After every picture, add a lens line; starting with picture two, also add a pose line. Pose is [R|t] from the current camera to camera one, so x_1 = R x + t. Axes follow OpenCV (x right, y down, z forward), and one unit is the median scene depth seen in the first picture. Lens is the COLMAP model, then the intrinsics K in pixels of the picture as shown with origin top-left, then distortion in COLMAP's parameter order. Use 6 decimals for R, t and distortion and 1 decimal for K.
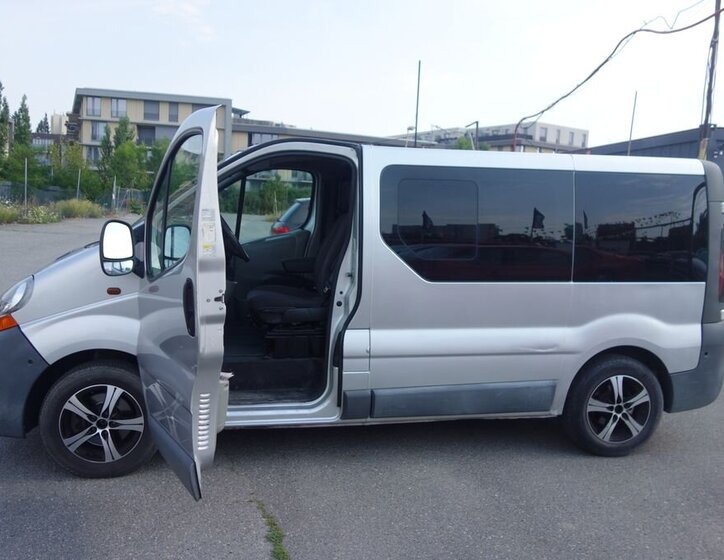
lens RADIAL K [[664.8, 0, 362.0], [0, 664.8, 280.0], [0, 0, 1]] dist [0.012179, 0.004372]
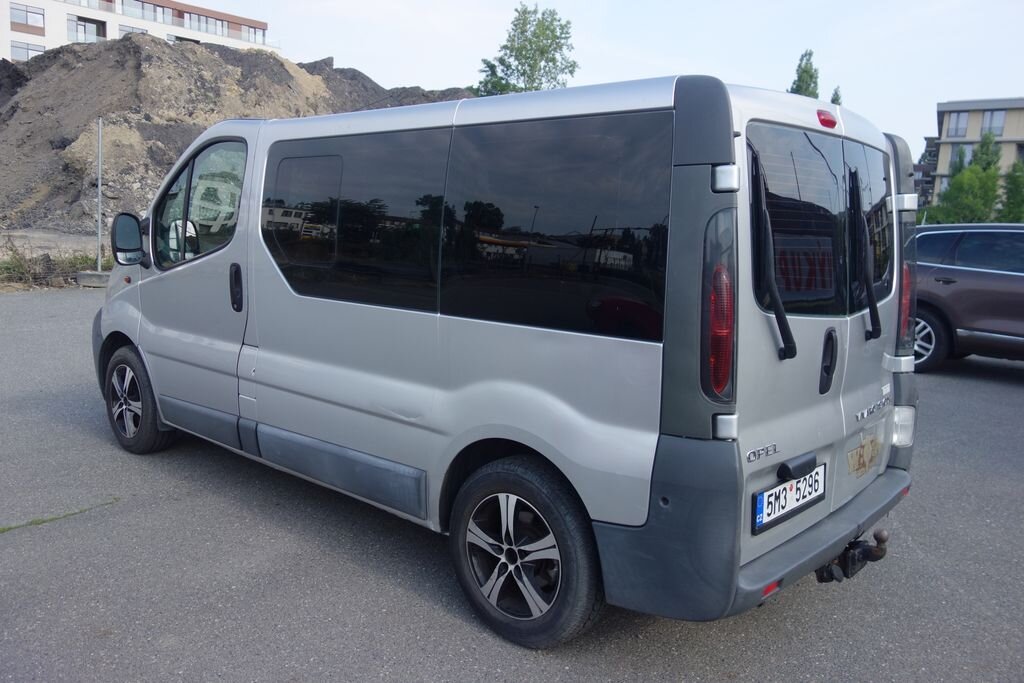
lens RADIAL K [[810.7, 0, 512.0], [0, 810.7, 341.5], [0, 0, 1]] dist [0.007142, -0.005076]
pose [[0.609127, 0.106101, -0.785943, 0.904572], [-0.109709, 0.992756, 0.048993, -0.014544], [0.785447, 0.056382, 0.616355, 0.585689]]
